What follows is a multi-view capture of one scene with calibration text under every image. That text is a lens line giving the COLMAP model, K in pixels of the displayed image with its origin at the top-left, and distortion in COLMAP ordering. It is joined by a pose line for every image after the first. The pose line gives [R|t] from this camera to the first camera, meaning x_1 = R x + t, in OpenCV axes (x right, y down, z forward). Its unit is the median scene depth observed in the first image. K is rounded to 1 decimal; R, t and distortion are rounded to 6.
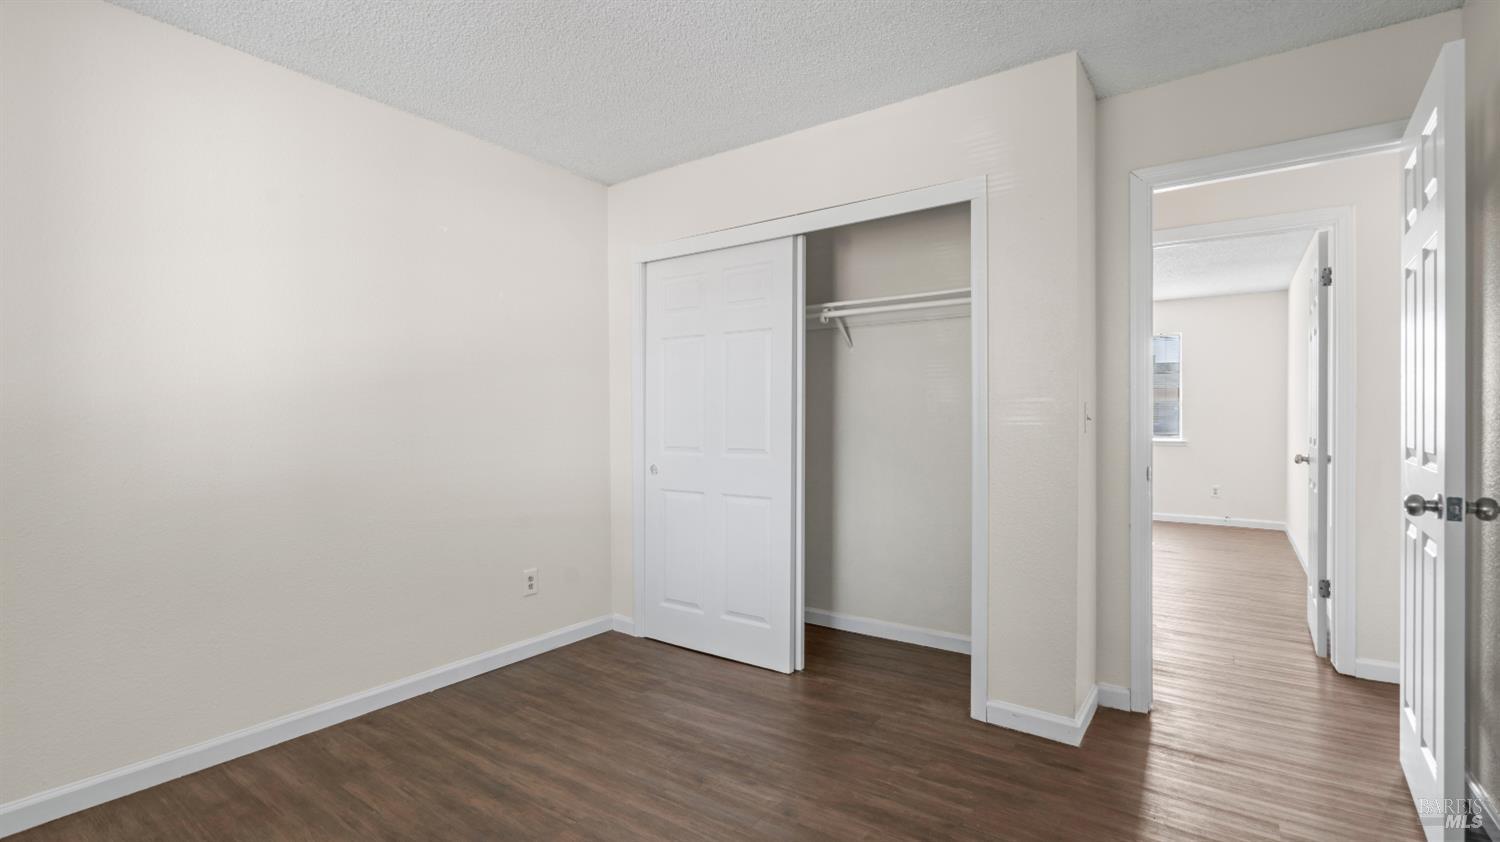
lens RADIAL K [[678.9, 0, 749.0], [0, 678.9, 419.9], [0, 0, 1]] dist [0.000440, 0.000568]
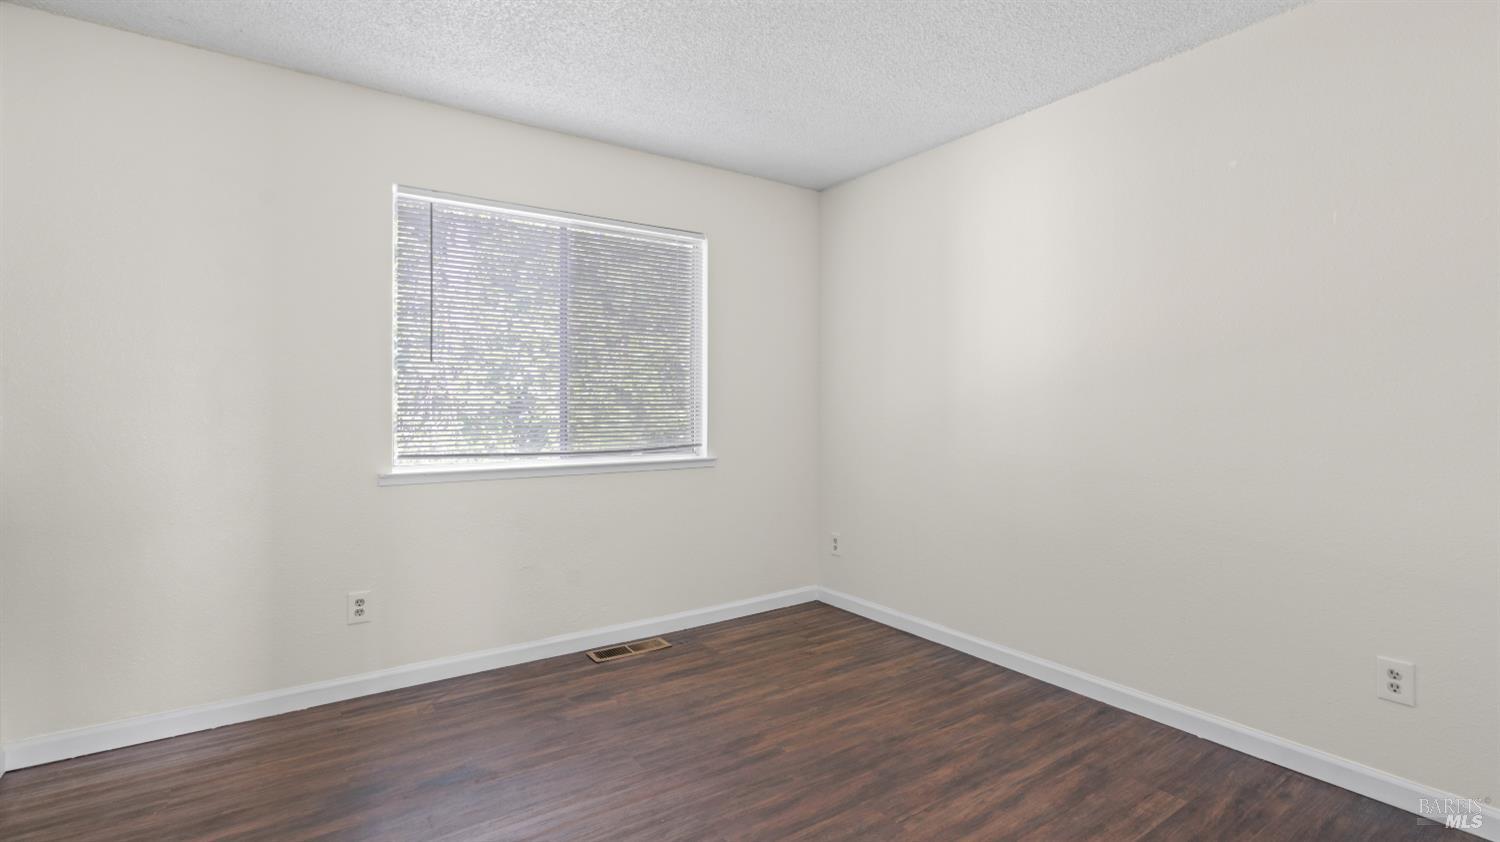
lens RADIAL K [[678.9, 0, 749.0], [0, 678.9, 419.9], [0, 0, 1]] dist [0.000440, 0.000568]
pose [[-0.349451, 0.017769, -0.936786, 0.608877], [0.003766, 0.999839, 0.017561, -0.003275], [0.936947, 0.002609, -0.349461, 0.958572]]
